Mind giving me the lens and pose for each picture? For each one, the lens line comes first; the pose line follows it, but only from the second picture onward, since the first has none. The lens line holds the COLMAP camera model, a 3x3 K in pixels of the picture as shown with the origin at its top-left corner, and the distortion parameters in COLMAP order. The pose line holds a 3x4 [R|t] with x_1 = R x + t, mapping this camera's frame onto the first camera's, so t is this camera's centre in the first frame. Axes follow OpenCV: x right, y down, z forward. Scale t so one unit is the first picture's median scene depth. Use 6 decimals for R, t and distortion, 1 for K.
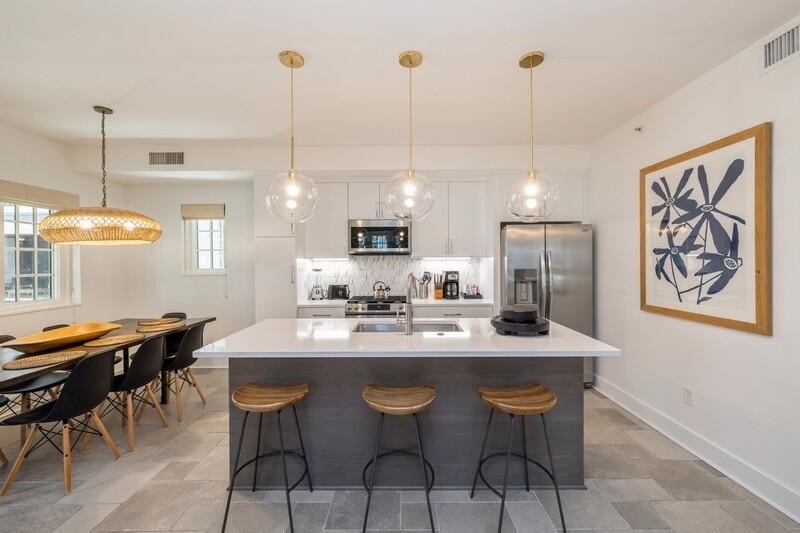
lens RADIAL K [[336.1, 0, 401.2], [0, 336.1, 263.9], [0, 0, 1]] dist [0.000056, -0.000064]
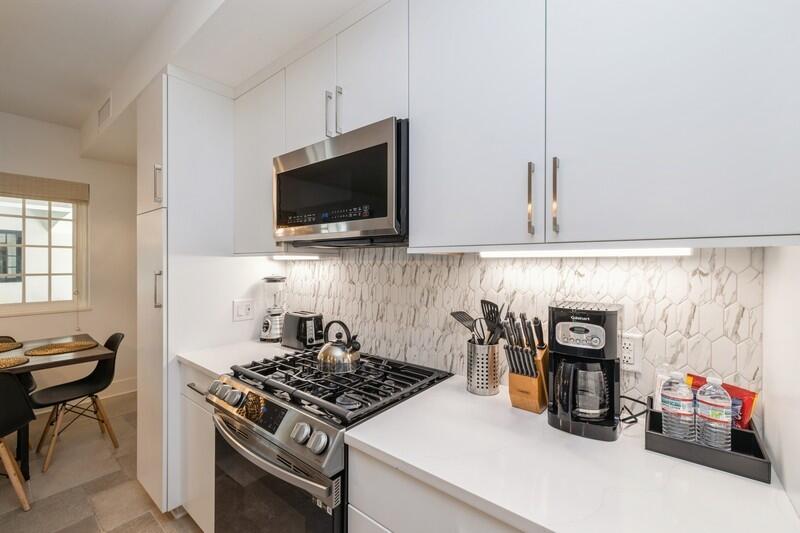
lens RADIAL K [[336.1, 0, 401.2], [0, 336.1, 263.9], [0, 0, 1]] dist [0.000056, -0.000064]
pose [[0.781645, 0.010226, -0.623640, 0.273297], [-0.011345, 0.999933, 0.002176, -0.010066], [0.623621, 0.005375, 0.781709, 1.022707]]
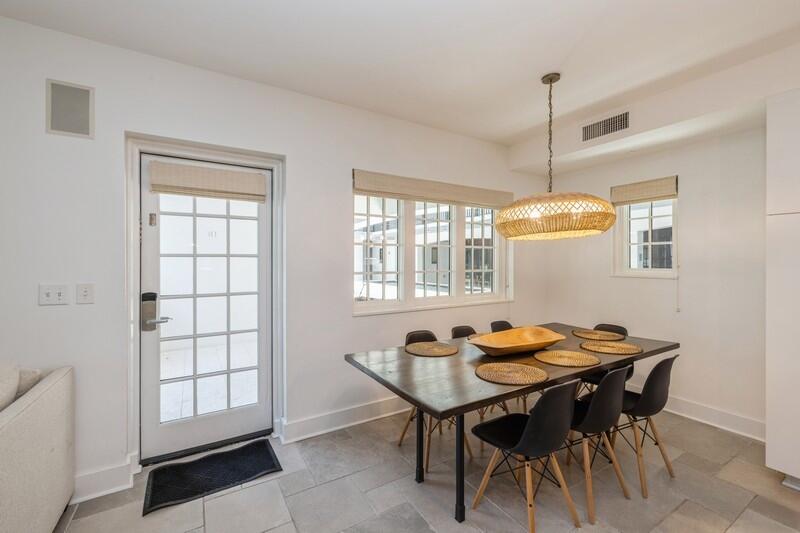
lens RADIAL K [[336.1, 0, 401.2], [0, 336.1, 263.9], [0, 0, 1]] dist [0.000056, -0.000064]
pose [[0.526806, 0.016692, -0.849822, -0.343661], [-0.010783, 0.999858, 0.012954, 0.000534], [0.849917, 0.002339, 0.526911, 0.227517]]
